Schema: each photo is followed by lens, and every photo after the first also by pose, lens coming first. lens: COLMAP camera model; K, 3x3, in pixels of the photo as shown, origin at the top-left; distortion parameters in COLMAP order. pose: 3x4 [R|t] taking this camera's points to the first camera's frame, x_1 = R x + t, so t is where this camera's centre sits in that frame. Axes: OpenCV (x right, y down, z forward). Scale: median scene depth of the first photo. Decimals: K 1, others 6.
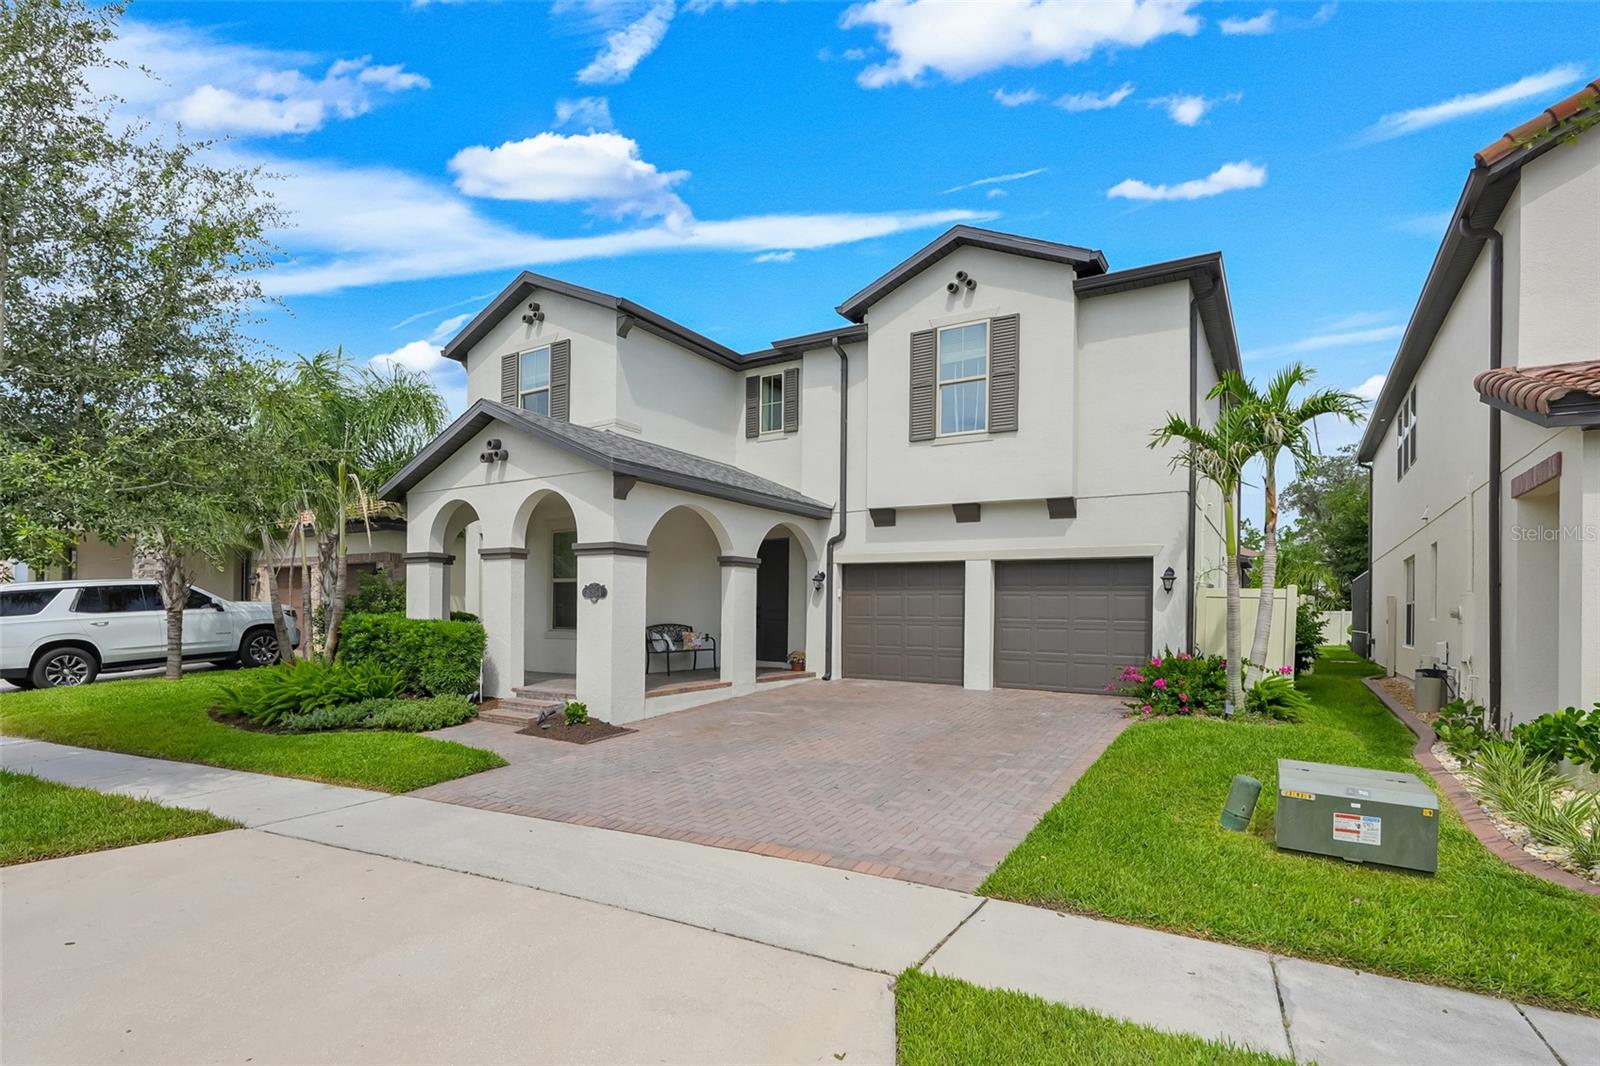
lens RADIAL K [[772.8, 0, 799.8], [0, 772.8, 610.1], [0, 0, 1]] dist [0.000936, 0.000709]
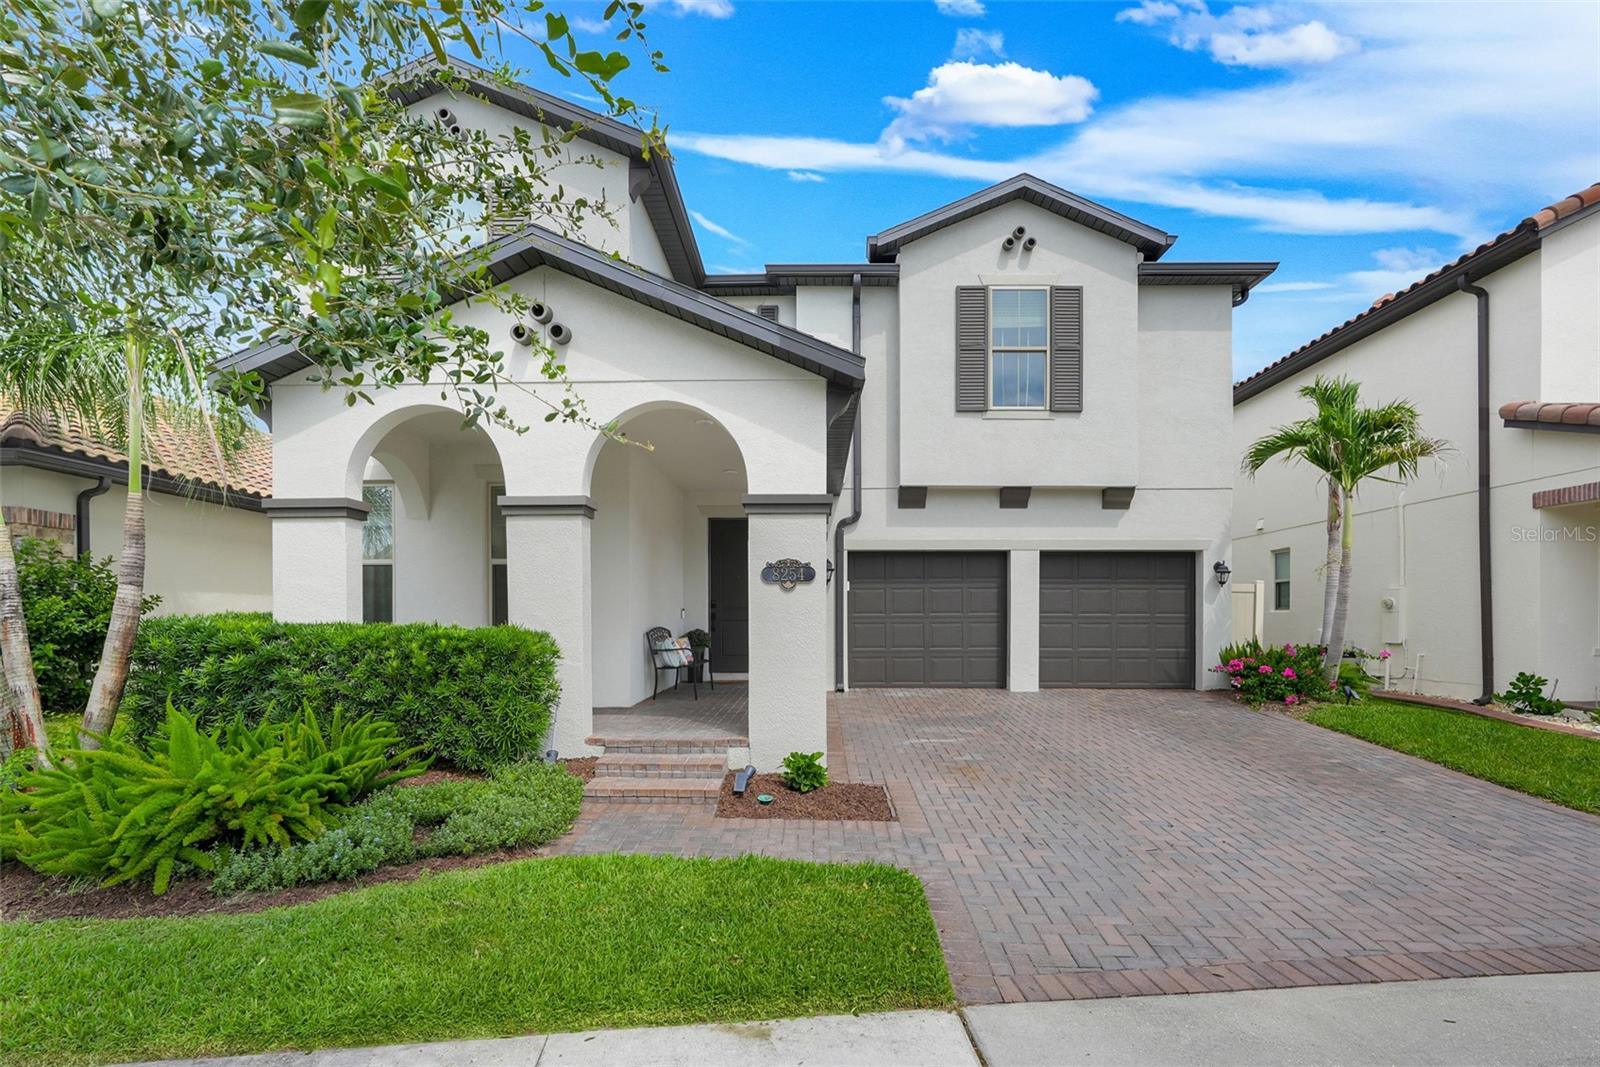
lens RADIAL K [[749.1, 0, 798.7], [0, 749.1, 618.8], [0, 0, 1]] dist [-0.002800, -0.000788]
pose [[0.859811, -0.013422, 0.510435, -0.451838], [0.011772, 0.999910, 0.006463, 0.007460], [-0.510476, 0.000452, 0.859892, 0.376286]]
